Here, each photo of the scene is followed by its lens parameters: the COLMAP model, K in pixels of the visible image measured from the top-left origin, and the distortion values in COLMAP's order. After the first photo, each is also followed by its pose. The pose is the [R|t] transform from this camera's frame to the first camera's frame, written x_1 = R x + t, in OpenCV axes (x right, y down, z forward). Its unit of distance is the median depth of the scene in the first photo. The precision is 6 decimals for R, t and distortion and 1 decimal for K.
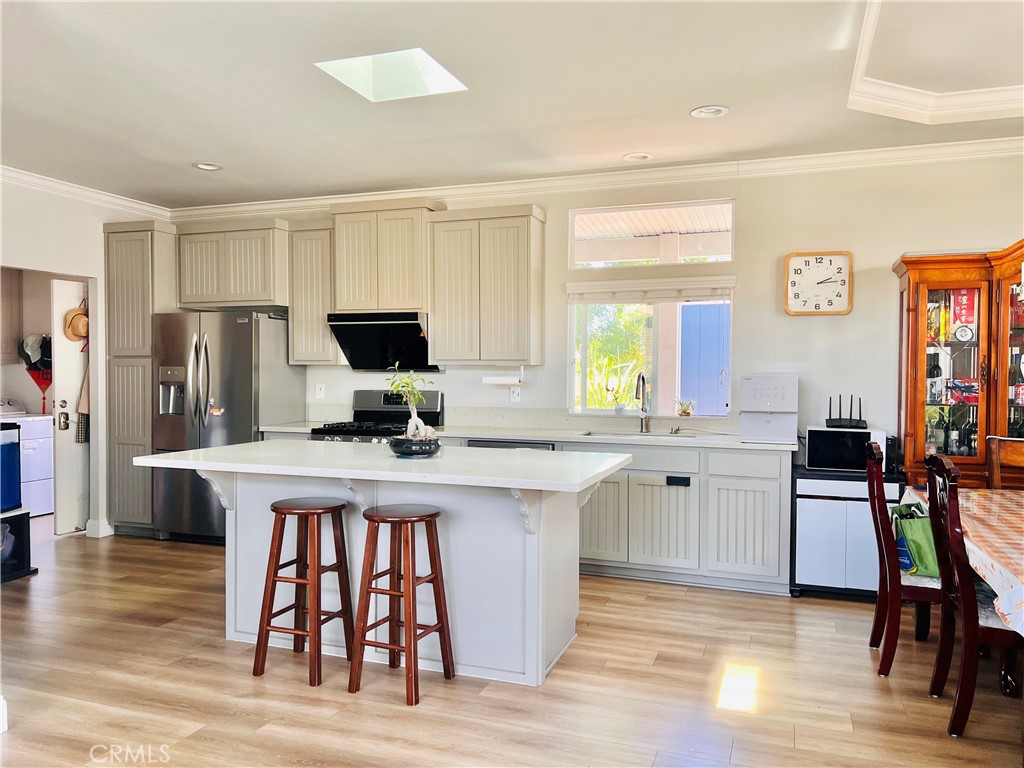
lens RADIAL K [[772.4, 0, 511.7], [0, 772.4, 382.5], [0, 0, 1]] dist [0.053774, -0.056724]
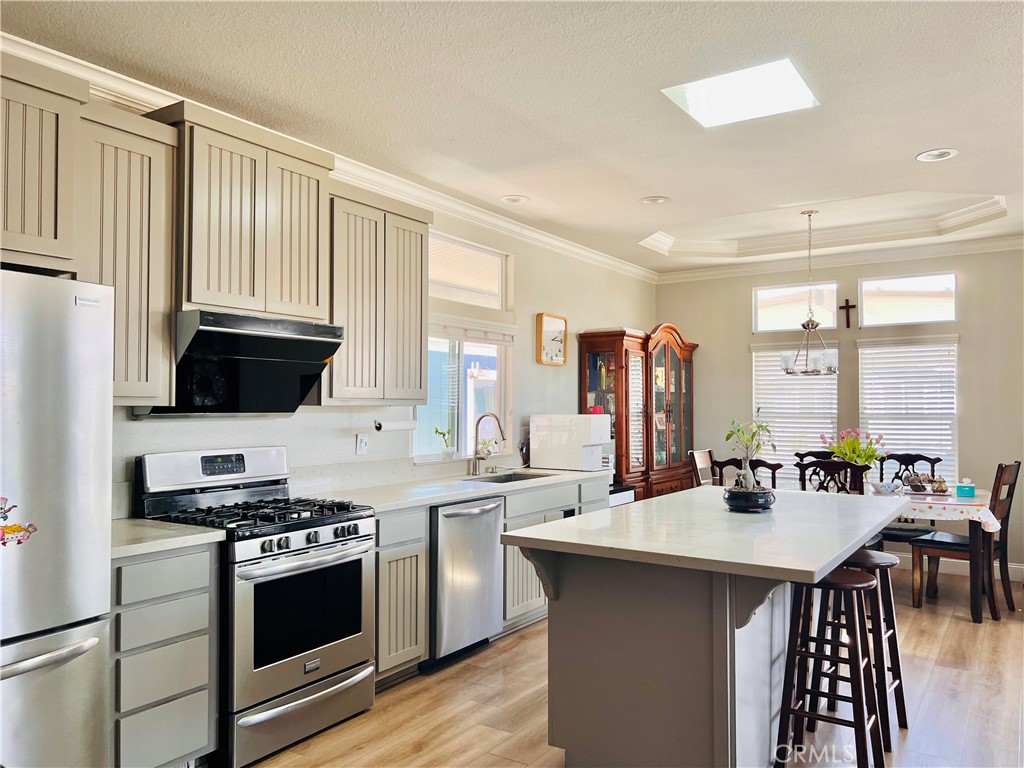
lens RADIAL K [[772.4, 0, 513.4], [0, 772.4, 393.3], [0, 0, 1]] dist [0.053774, -0.056724]
pose [[0.229779, 0.016252, 0.973107, -0.813985], [0.019568, 0.999581, -0.021315, -0.017385], [-0.973046, 0.023940, 0.229365, 0.778298]]
